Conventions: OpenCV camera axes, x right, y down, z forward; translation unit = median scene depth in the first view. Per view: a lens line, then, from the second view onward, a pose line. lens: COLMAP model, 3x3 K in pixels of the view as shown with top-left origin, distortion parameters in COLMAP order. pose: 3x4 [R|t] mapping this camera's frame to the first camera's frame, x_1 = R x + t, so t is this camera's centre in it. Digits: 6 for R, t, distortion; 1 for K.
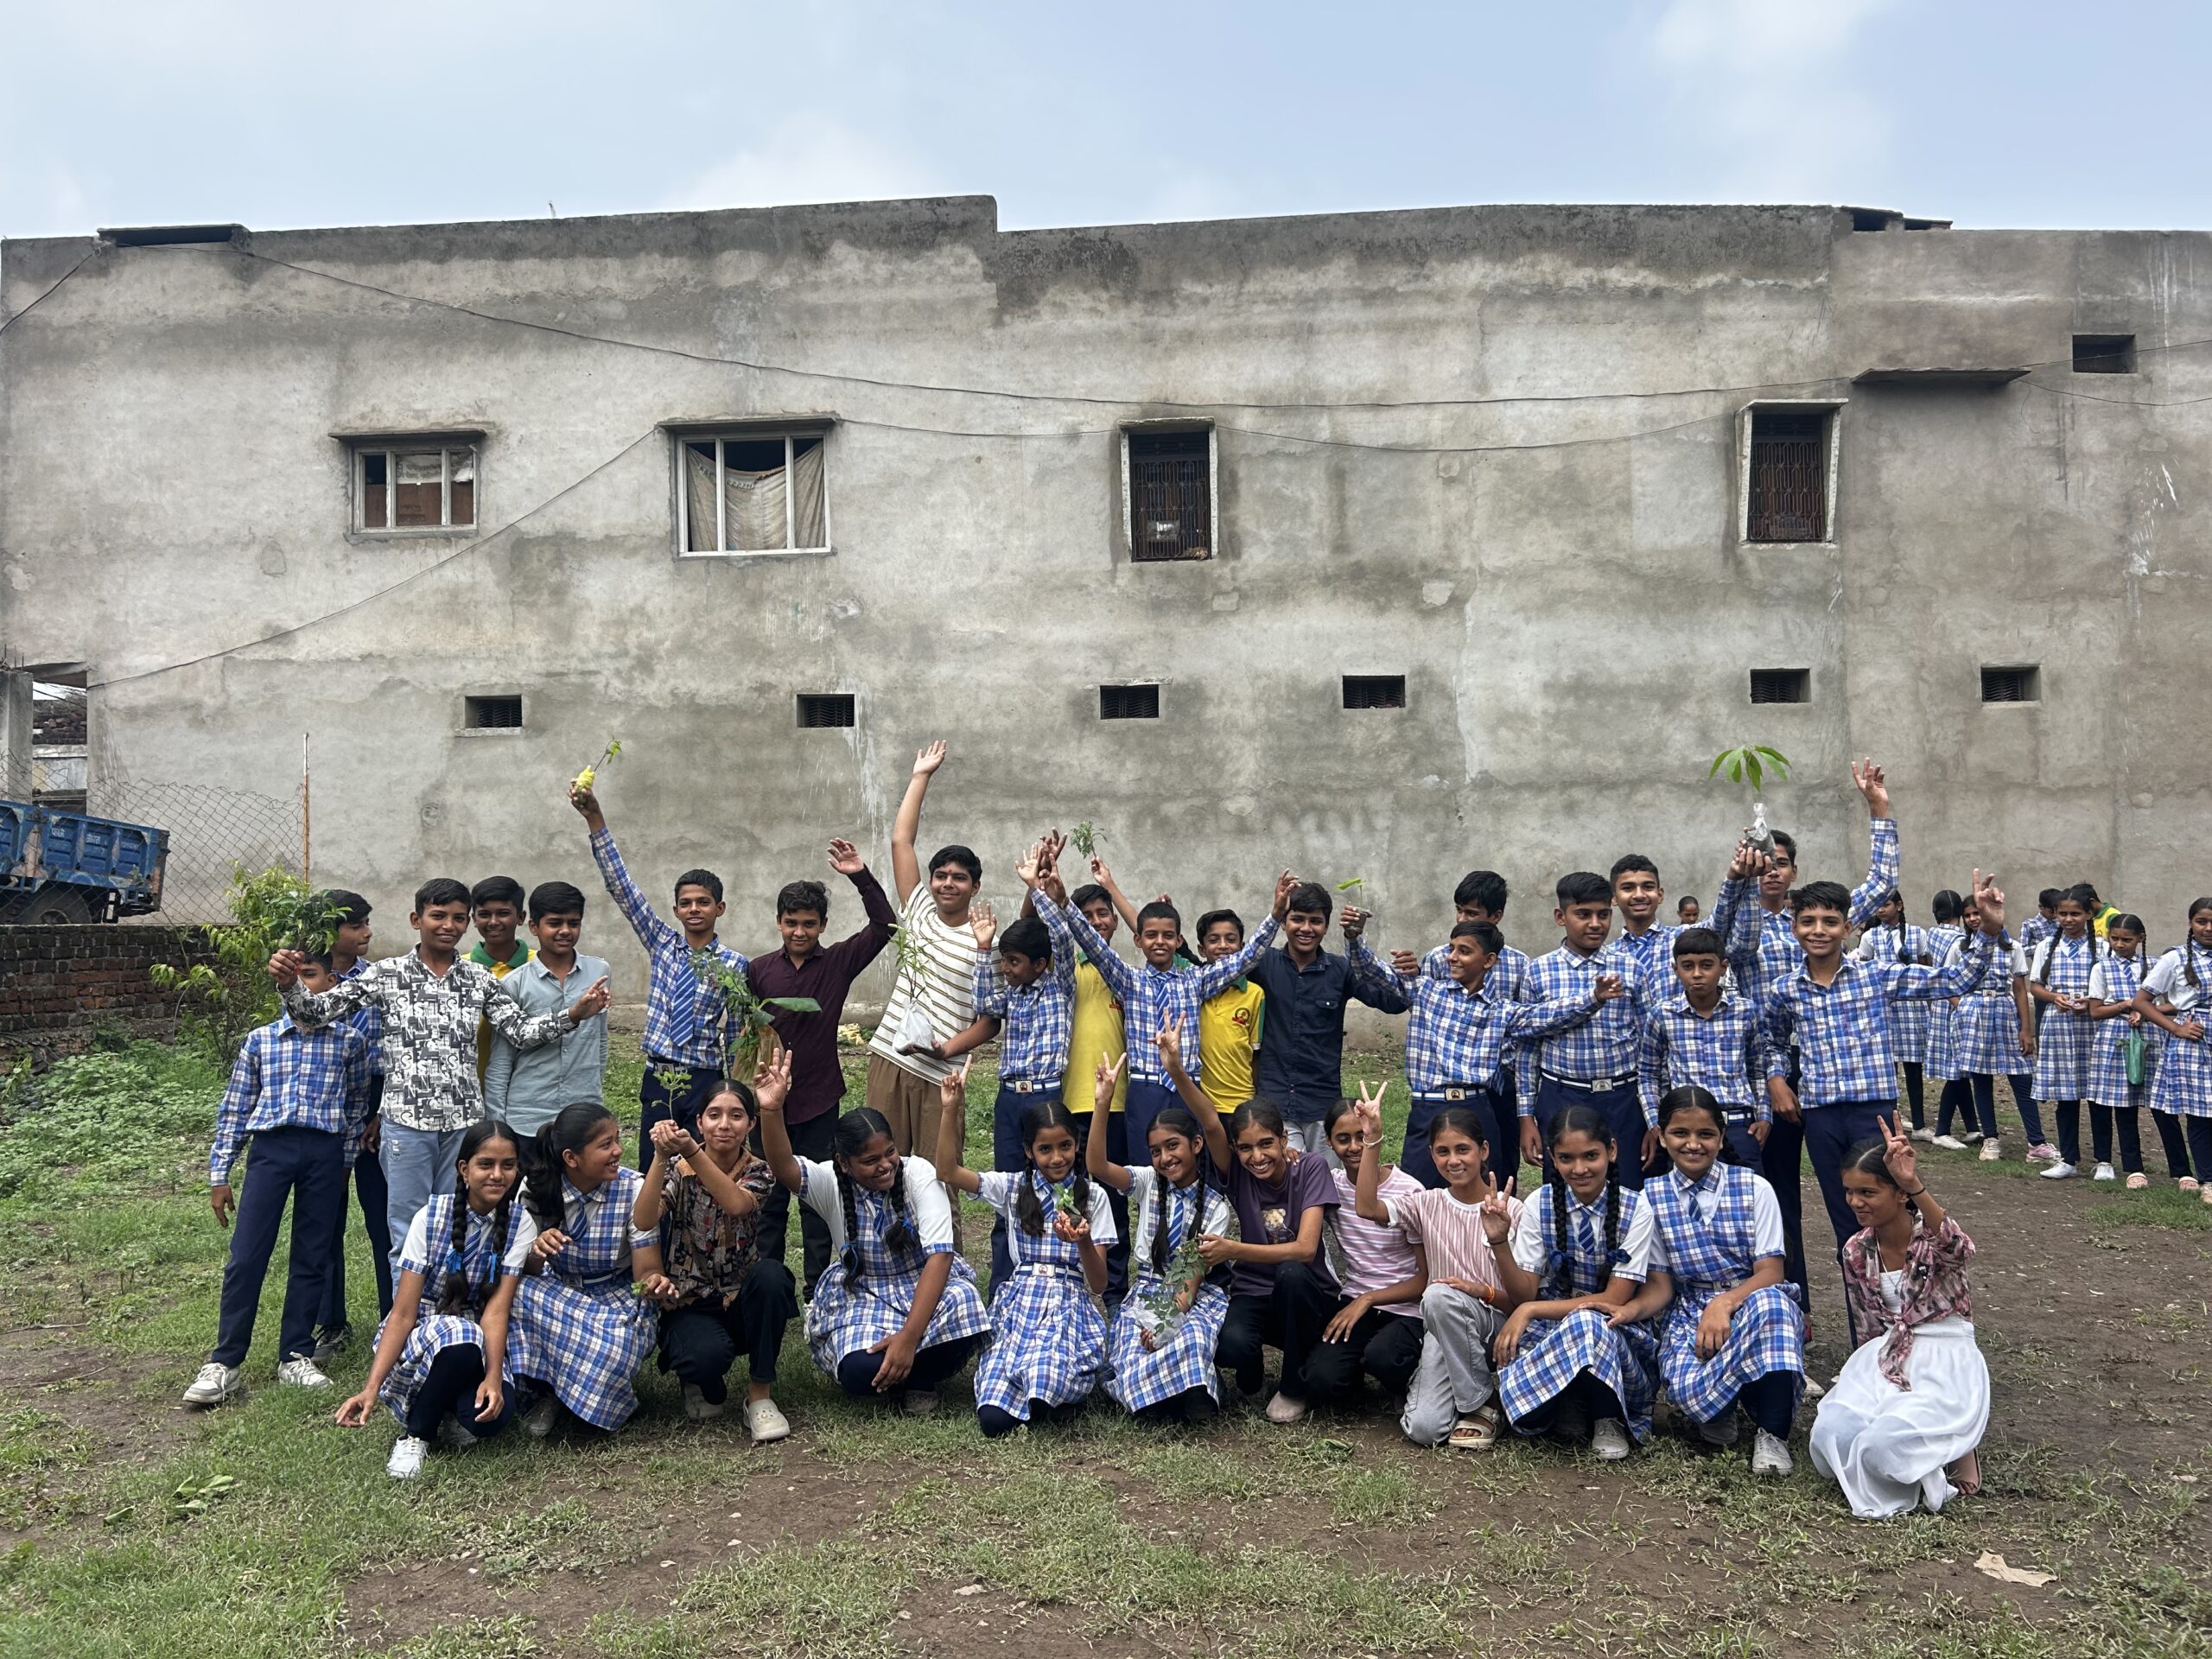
lens RADIAL K [[1688.3, 0, 1106.4], [0, 1688.3, 852.3], [0, 0, 1]] dist [0.049615, -0.053492]
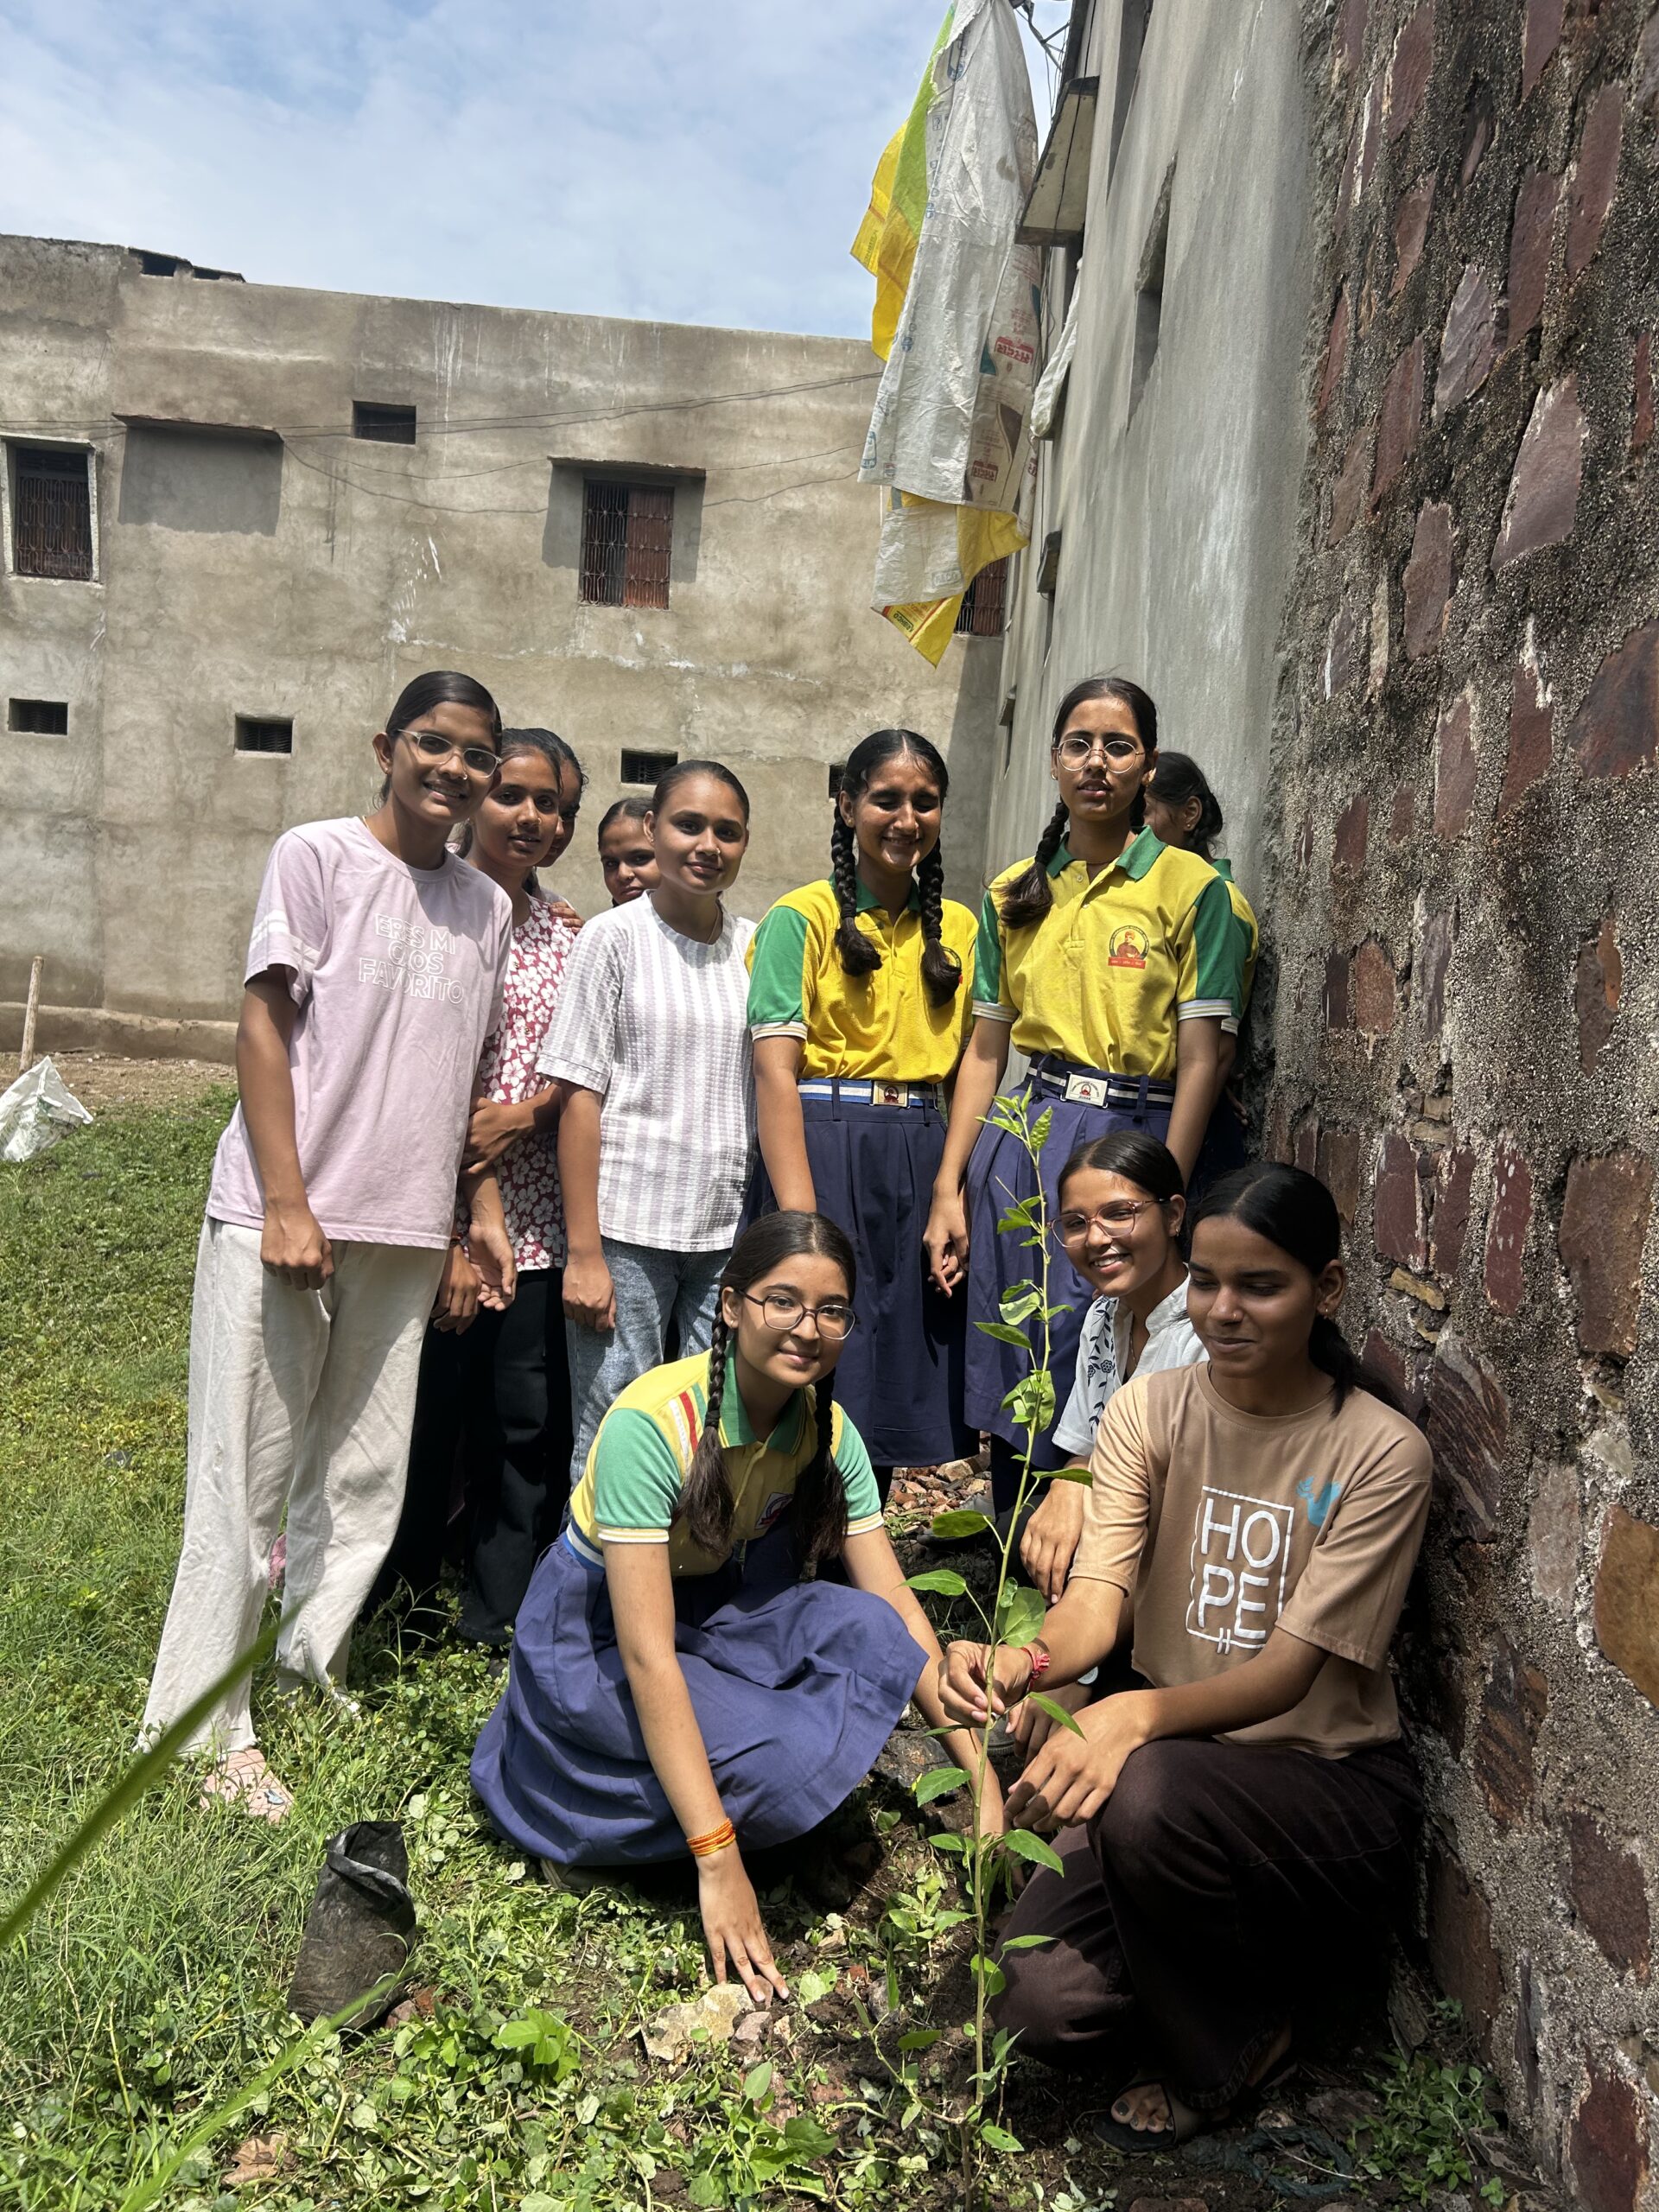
lens RADIAL K [[1688.3, 0, 833.3], [0, 1688.3, 1128.0], [0, 0, 1]] dist [0.049615, -0.053492]
pose [[0.996384, 0.084233, 0.011085, 0.887754], [-0.084953, 0.989396, 0.117807, -0.010975], [-0.001044, -0.118323, 0.992975, -0.085014]]
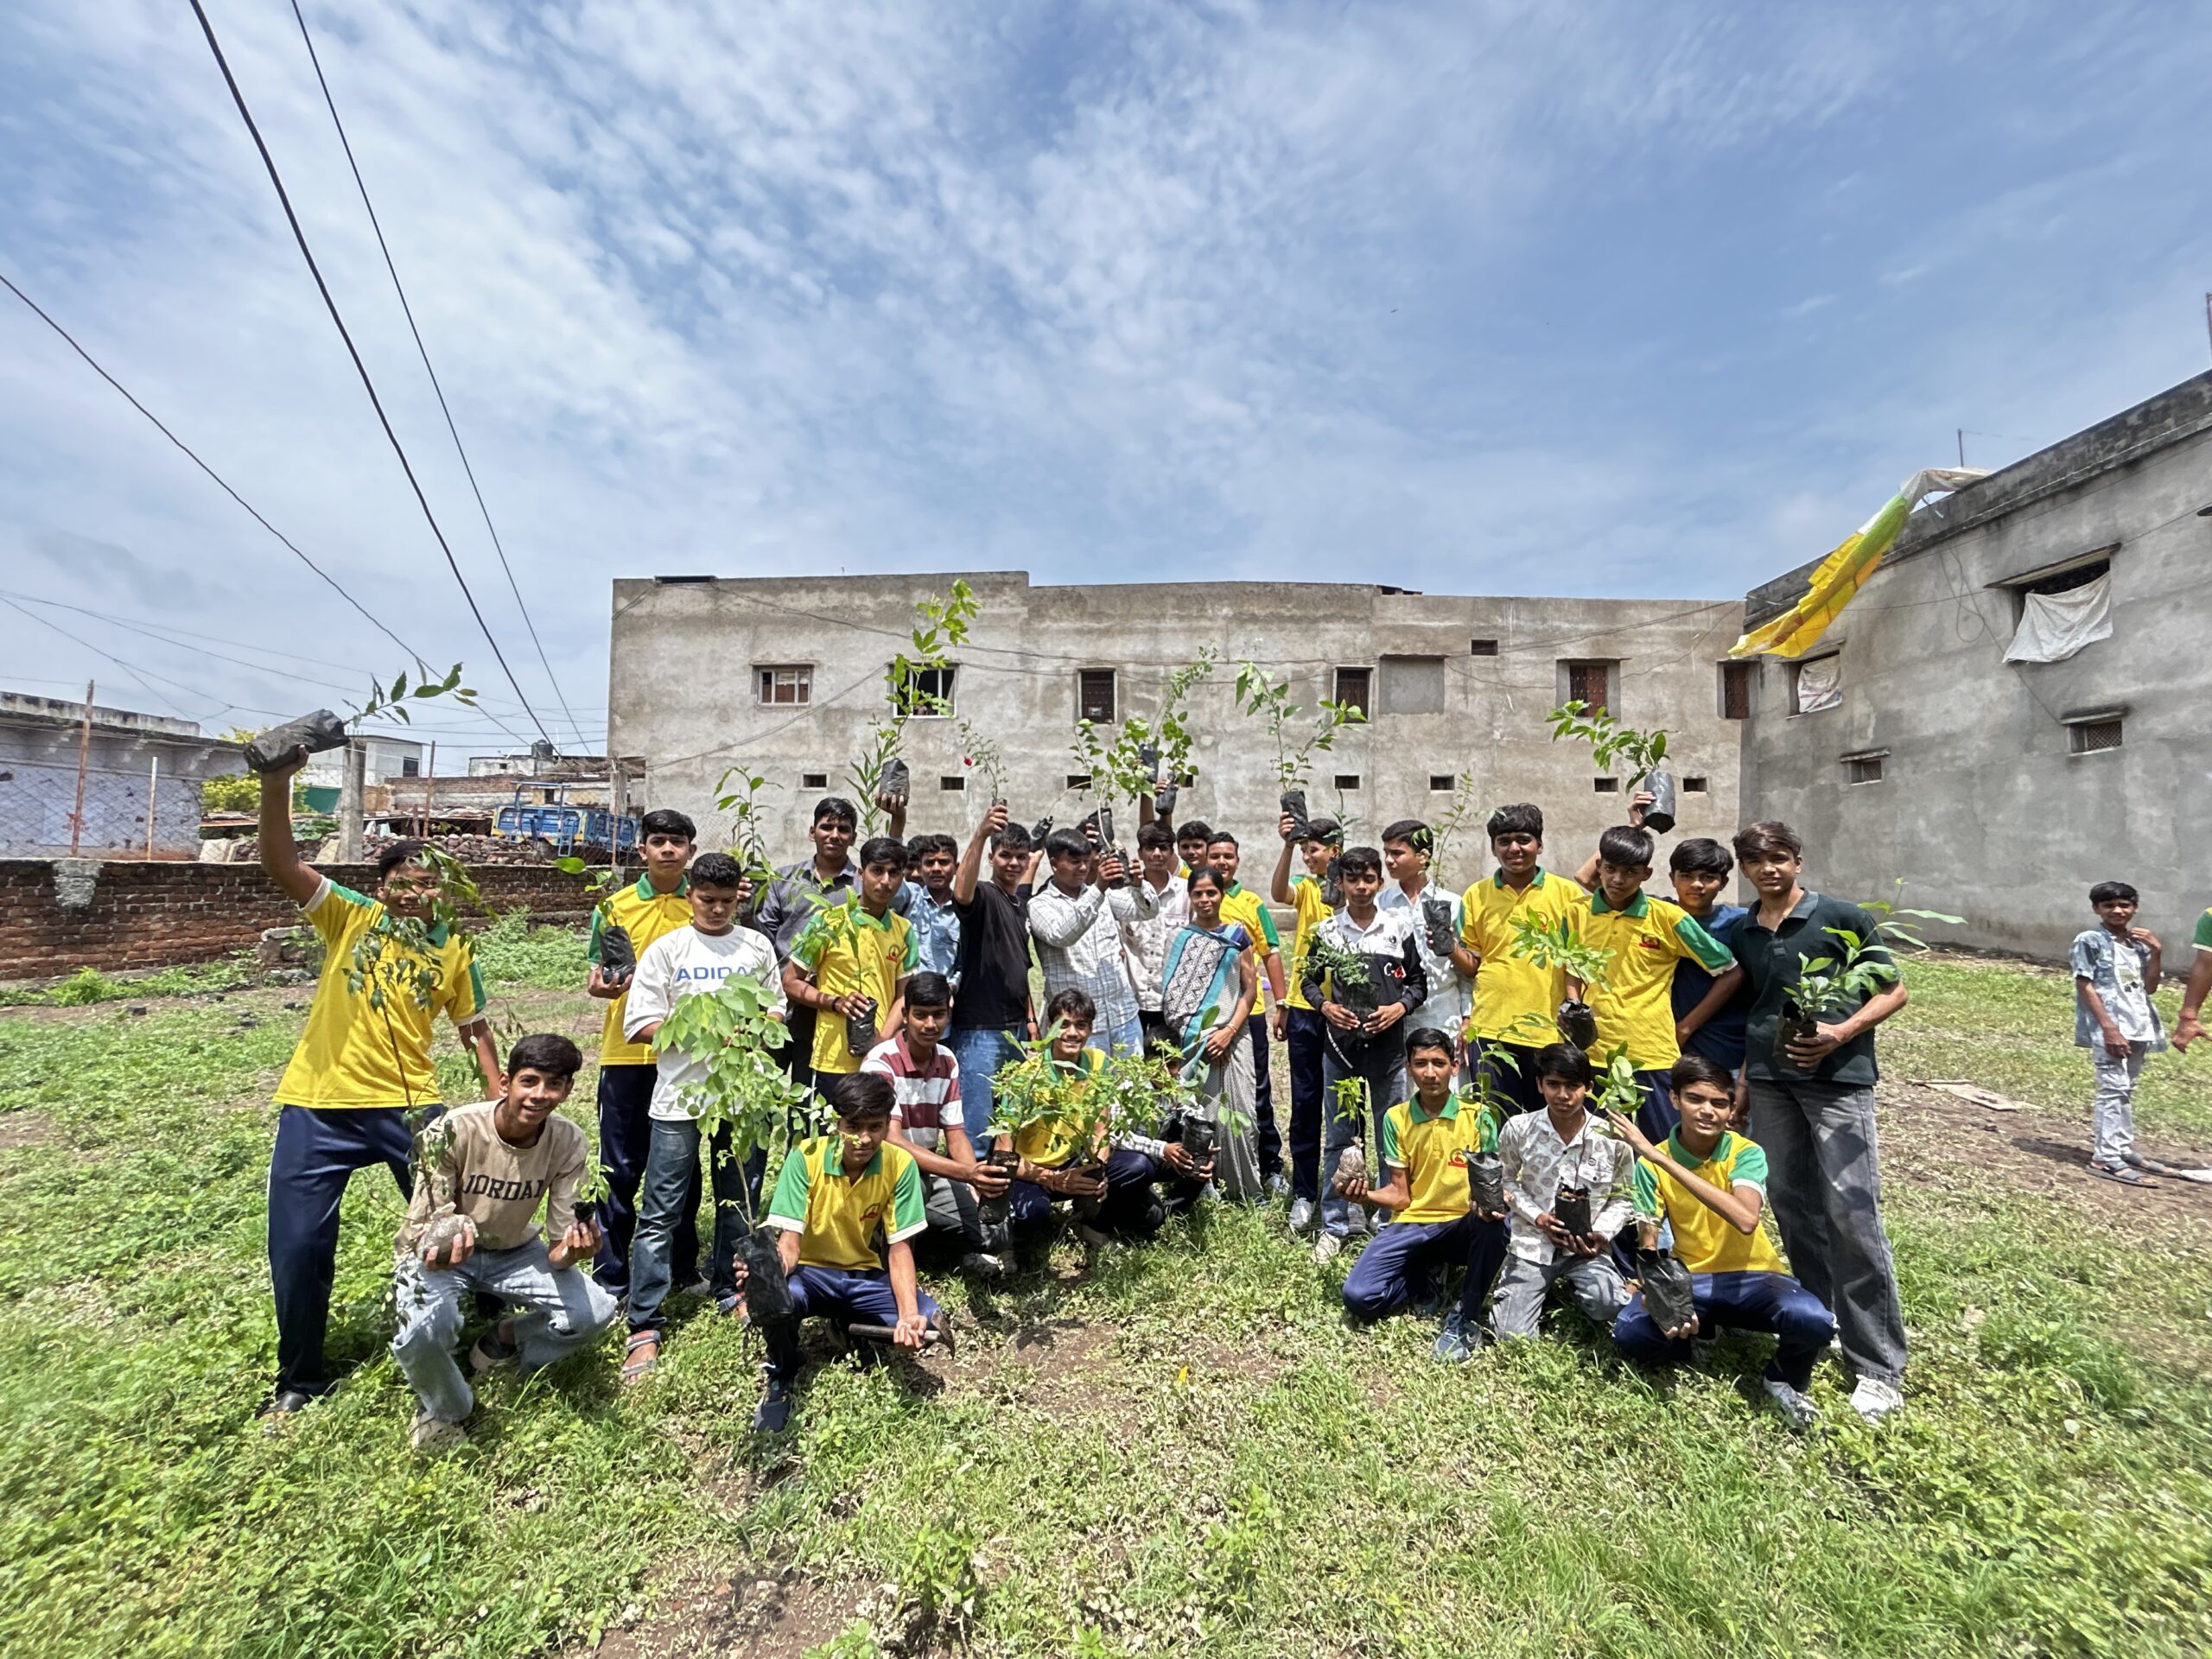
lens RADIAL K [[899.0, 0, 1102.0], [0, 899.0, 832.3], [0, 0, 1]] dist [-0.001505, 0.000284]
pose [[0.999797, 0.020167, -0.000054, 0.047634], [-0.020167, 0.999797, -0.000045, -0.018885], [0.000053, 0.000046, 1.000000, -0.276192]]
